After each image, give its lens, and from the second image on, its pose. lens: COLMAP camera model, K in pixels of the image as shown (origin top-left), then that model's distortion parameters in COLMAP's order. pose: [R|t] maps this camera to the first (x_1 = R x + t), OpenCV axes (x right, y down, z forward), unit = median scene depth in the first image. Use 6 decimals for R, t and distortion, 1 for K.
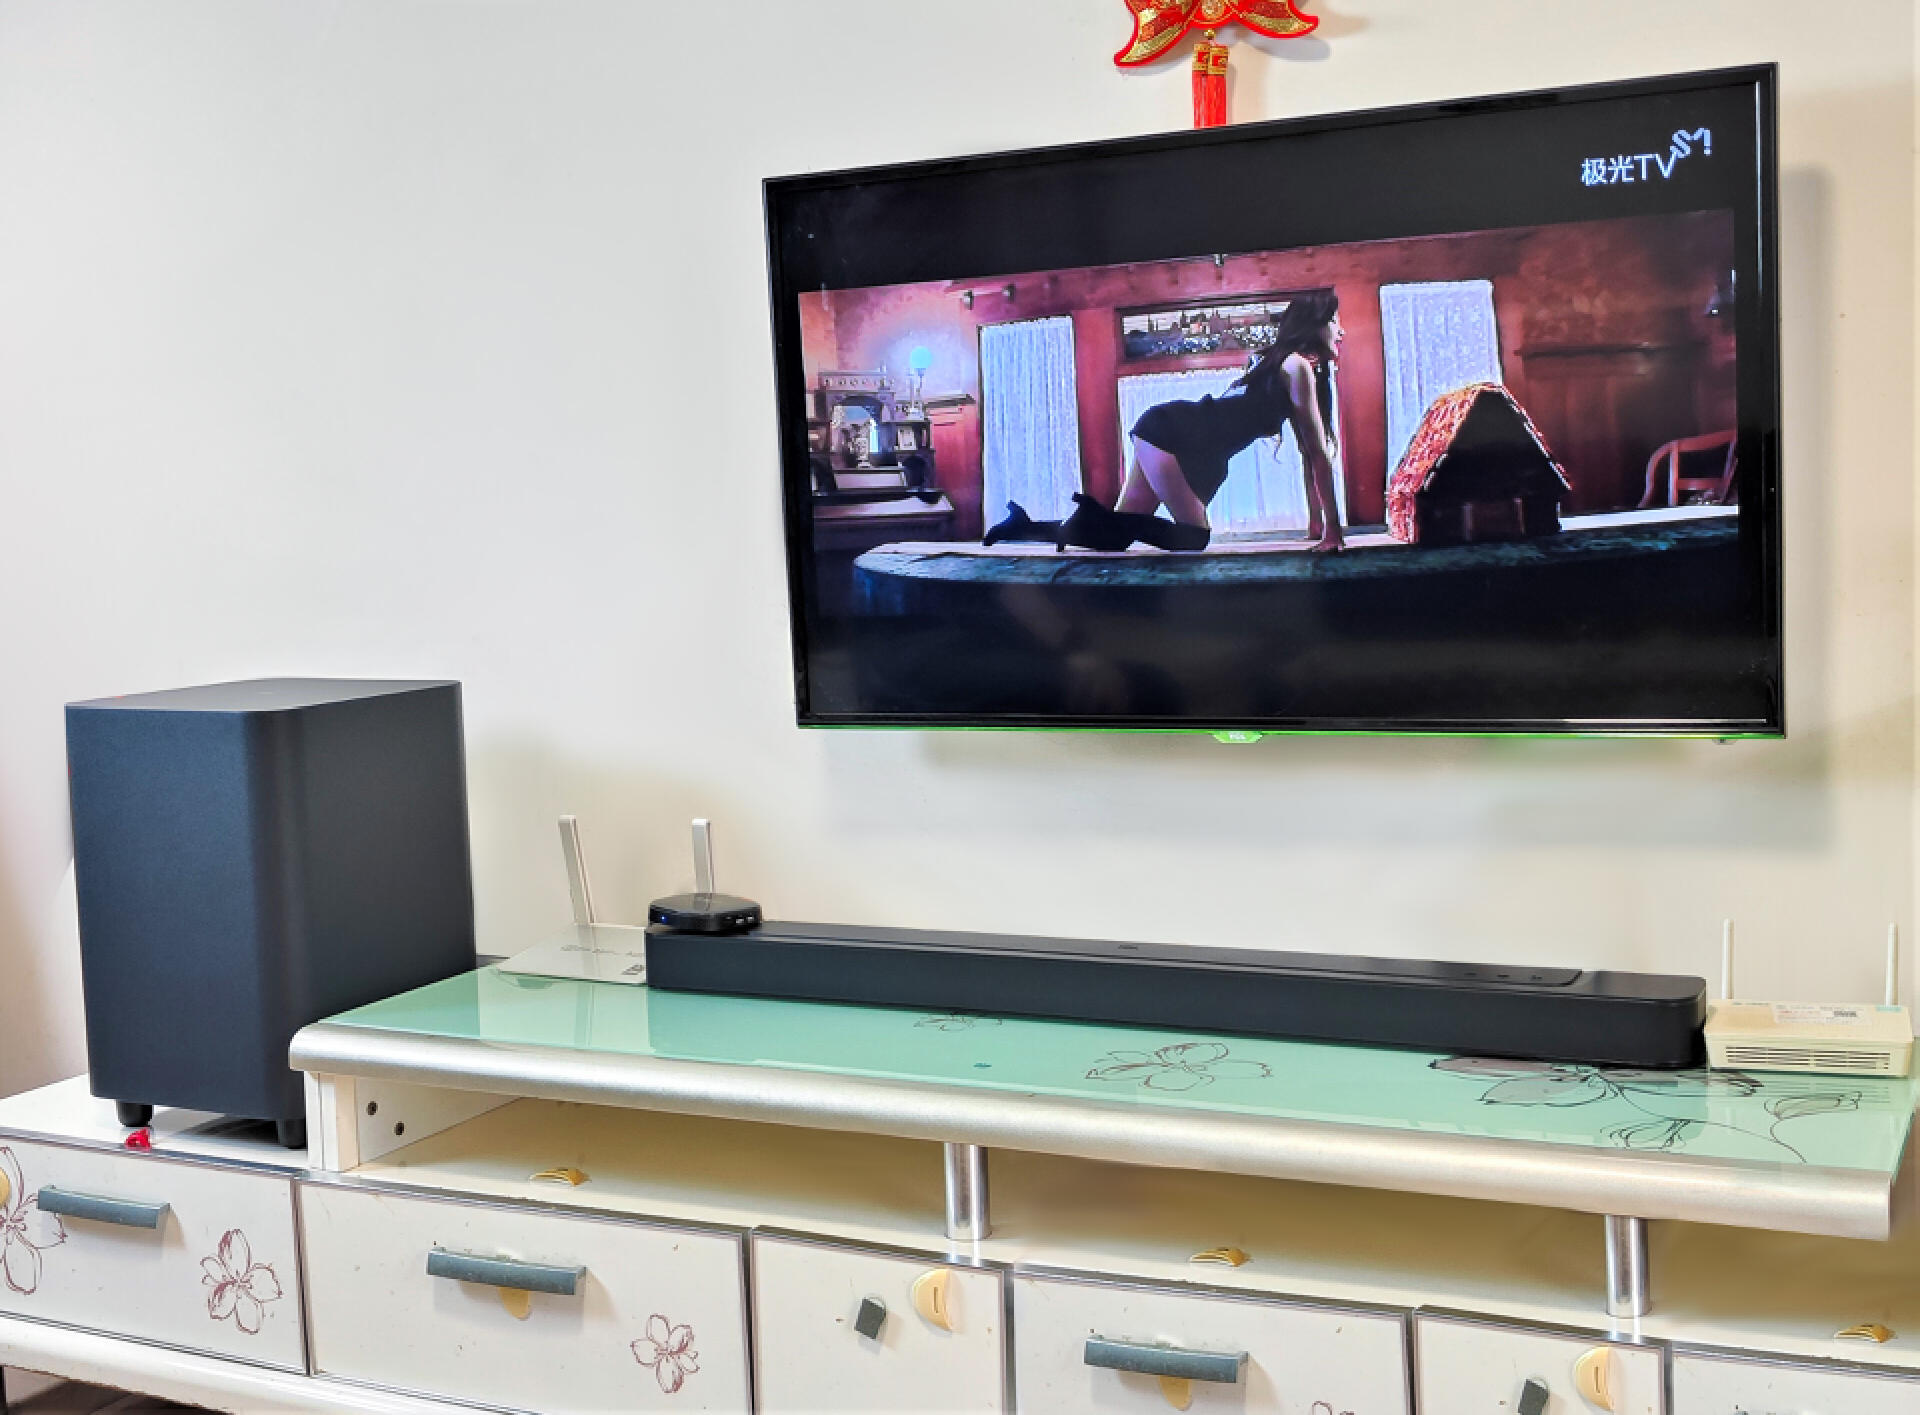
lens RADIAL K [[2112.7, 0, 984.9], [0, 2112.7, 708.3], [0, 0, 1]] dist [0.023336, 0.000000]
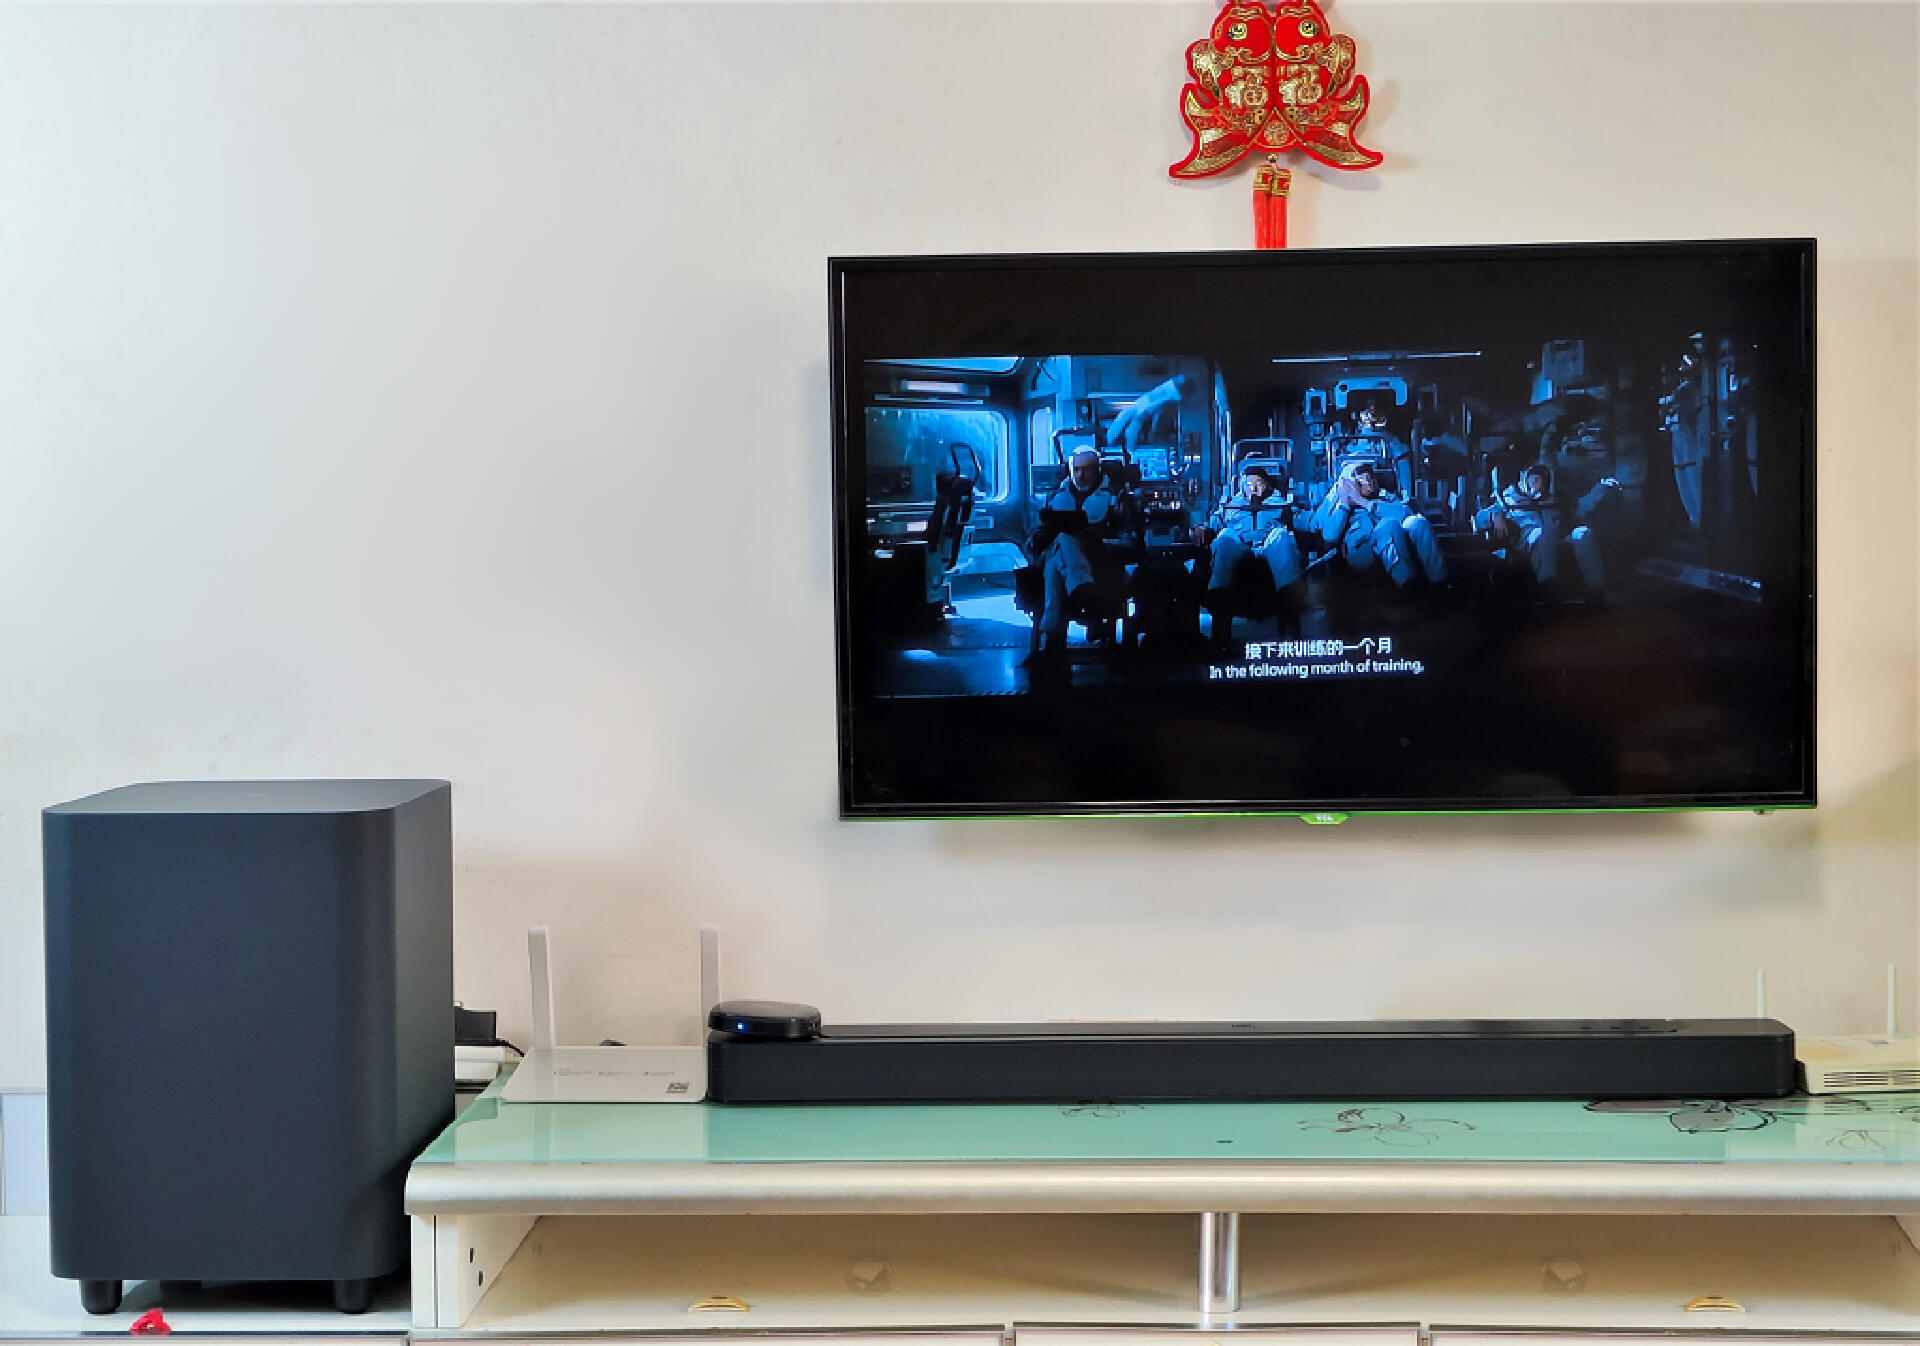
lens RADIAL K [[2495.1, 0, 928.9], [0, 2495.1, 650.5], [0, 0, 1]] dist [0.021205, 0.000000]
pose [[0.917137, 0.010418, 0.398436, -0.558333], [0.019707, 0.997250, -0.071438, 0.014939], [-0.398085, 0.073370, 0.914410, -0.061503]]
